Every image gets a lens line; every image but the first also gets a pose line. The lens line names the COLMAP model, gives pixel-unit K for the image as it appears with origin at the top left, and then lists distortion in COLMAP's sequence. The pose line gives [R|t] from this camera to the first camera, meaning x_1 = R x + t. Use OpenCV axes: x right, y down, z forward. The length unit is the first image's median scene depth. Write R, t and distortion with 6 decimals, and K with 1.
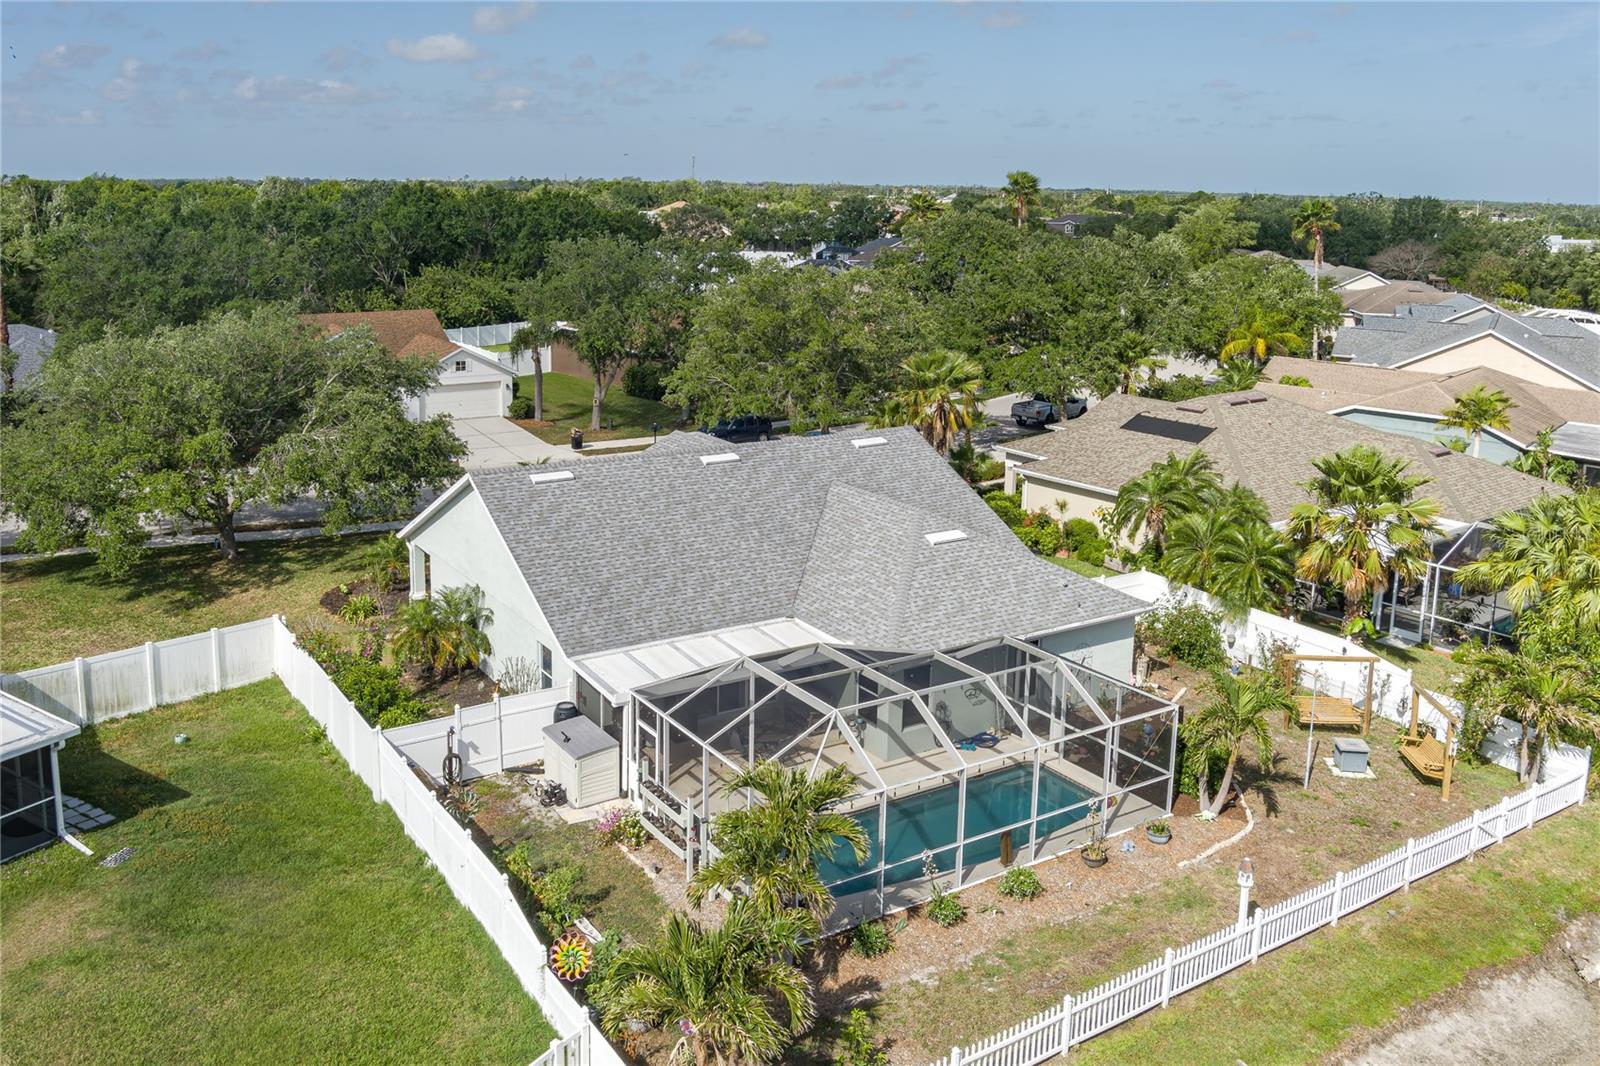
lens RADIAL K [[1370.4, 0, 803.5], [0, 1370.4, 445.9], [0, 0, 1]] dist [-0.070629, -0.003566]
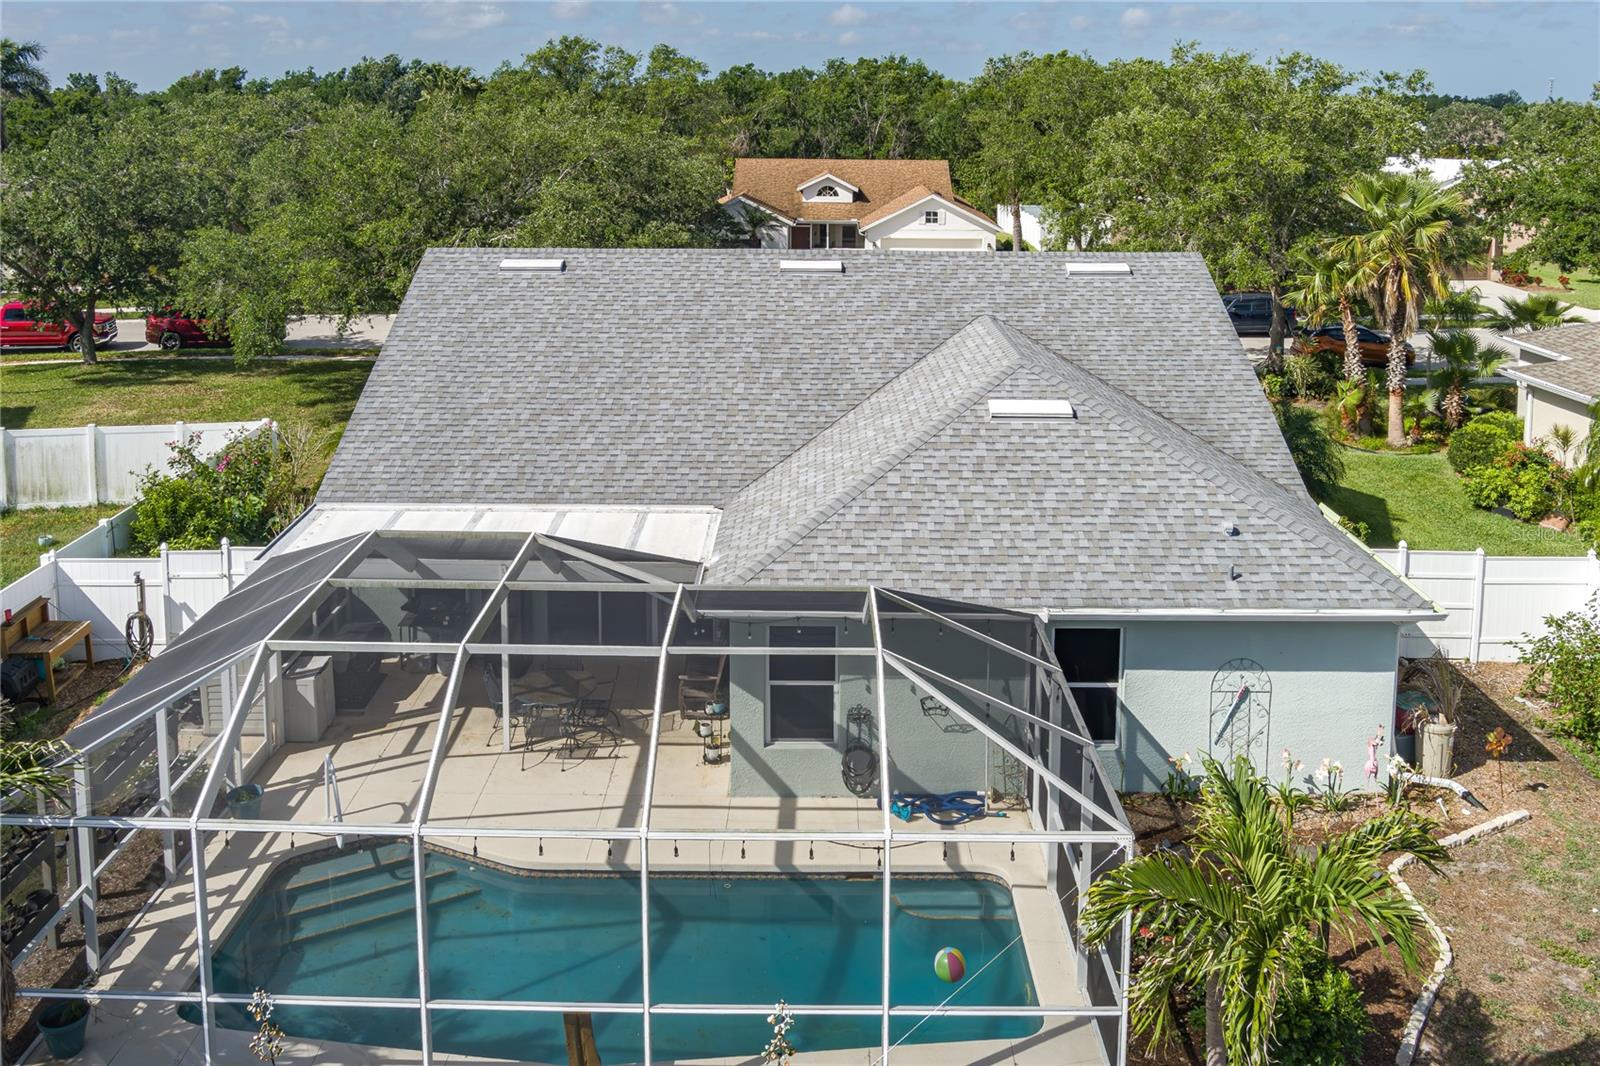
lens RADIAL K [[1416.9, 0, 816.5], [0, 1416.9, 296.8], [0, 0, 1]] dist [-0.047962, 0.004724]
pose [[0.841378, 0.068662, -0.536067, 0.341959], [-0.100751, 0.994436, -0.030760, 0.051188], [0.530973, 0.079890, 0.843615, 0.512619]]
